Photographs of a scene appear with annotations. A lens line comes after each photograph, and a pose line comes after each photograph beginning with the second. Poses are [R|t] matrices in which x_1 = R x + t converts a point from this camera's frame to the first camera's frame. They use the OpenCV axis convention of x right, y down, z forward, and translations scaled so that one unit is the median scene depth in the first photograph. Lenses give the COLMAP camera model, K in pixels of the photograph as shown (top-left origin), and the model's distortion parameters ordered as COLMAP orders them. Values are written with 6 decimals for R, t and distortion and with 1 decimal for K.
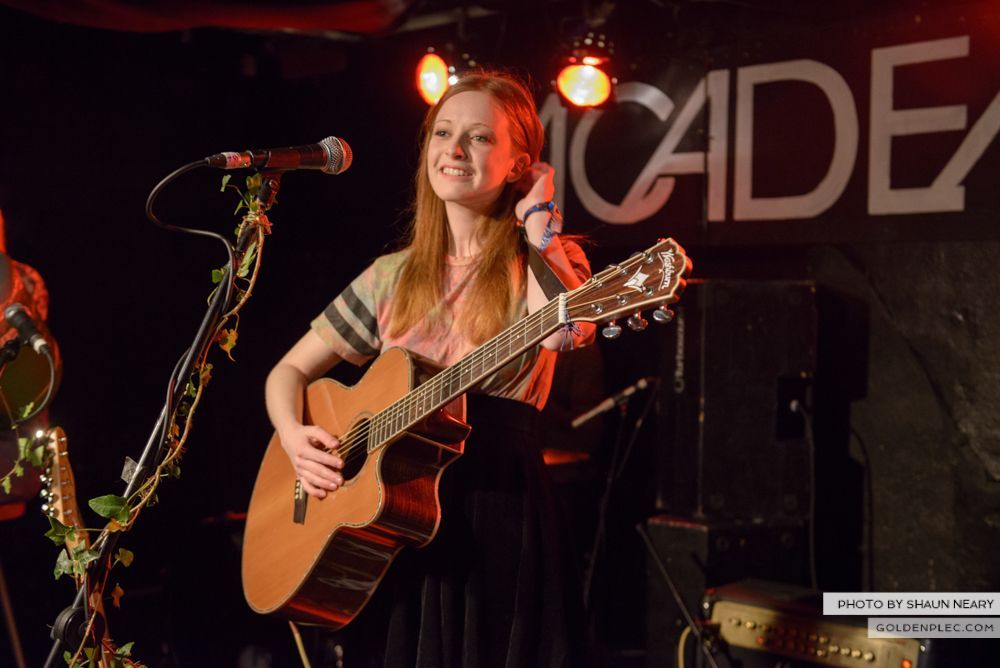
lens RADIAL K [[1336.0, 0, 500.0], [0, 1336.0, 334.0], [0, 0, 1]] dist [0.114371, 0.018609]
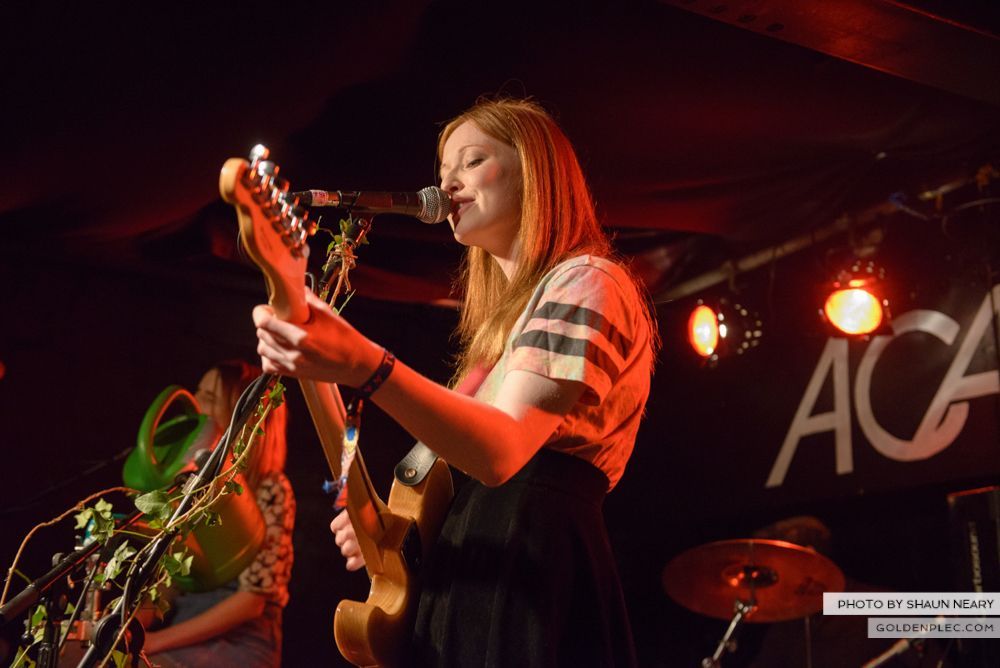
lens RADIAL K [[1336.0, 0, 500.0], [0, 1336.0, 334.0], [0, 0, 1]] dist [0.114371, 0.018609]
pose [[0.958019, -0.079555, -0.275446, 0.162800], [-0.004665, 0.956279, -0.292420, 0.213351], [0.286666, 0.281429, 0.915762, 0.114329]]
